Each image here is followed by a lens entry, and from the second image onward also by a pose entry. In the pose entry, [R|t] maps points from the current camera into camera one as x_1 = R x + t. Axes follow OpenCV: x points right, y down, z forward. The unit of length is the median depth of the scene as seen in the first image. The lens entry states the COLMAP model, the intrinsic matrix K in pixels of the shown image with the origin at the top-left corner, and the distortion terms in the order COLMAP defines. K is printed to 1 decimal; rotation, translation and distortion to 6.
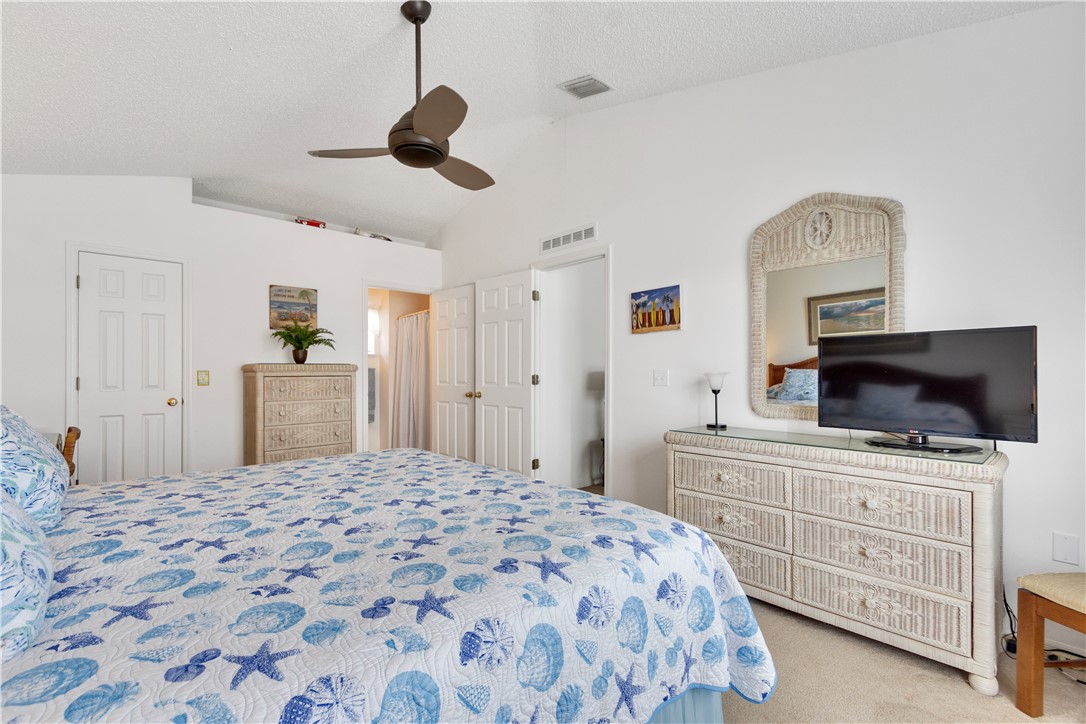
lens RADIAL K [[460.1, 0, 542.1], [0, 460.1, 365.2], [0, 0, 1]] dist [0.016223, 0.000095]
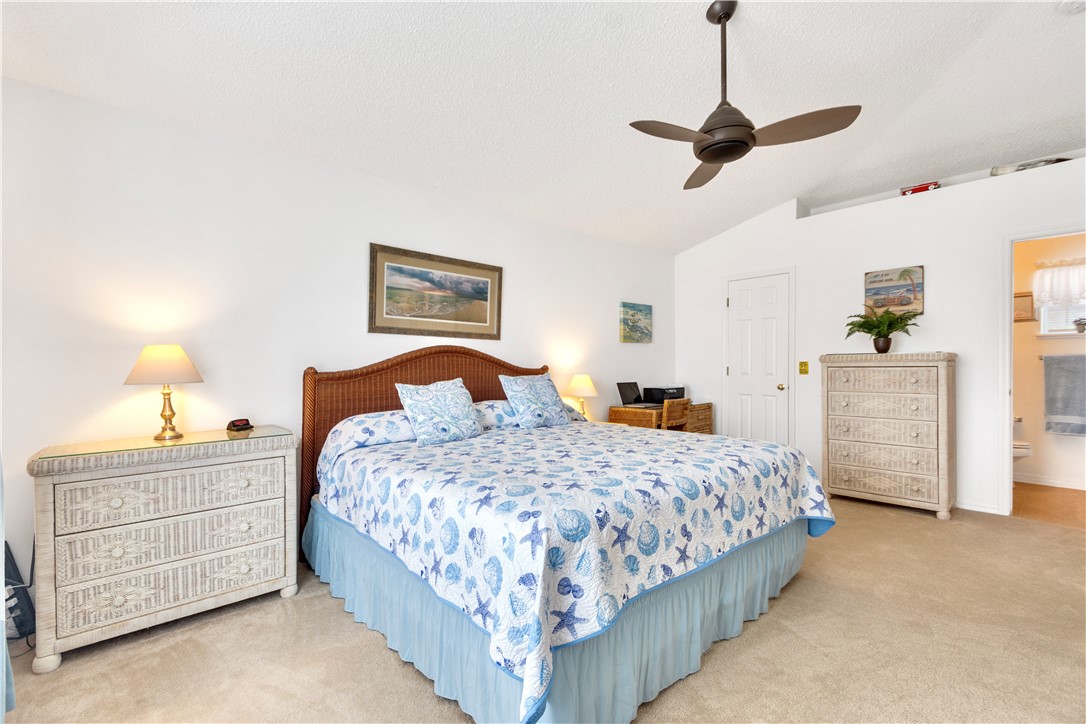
lens RADIAL K [[479.9, 0, 542.1], [0, 479.9, 366.2], [0, 0, 1]] dist [-0.000991, -0.005510]
pose [[0.019709, 0.005836, -0.999789, 0.415522], [0.022529, 0.999726, 0.006280, 0.001289], [0.999552, -0.022648, 0.019572, 0.300552]]
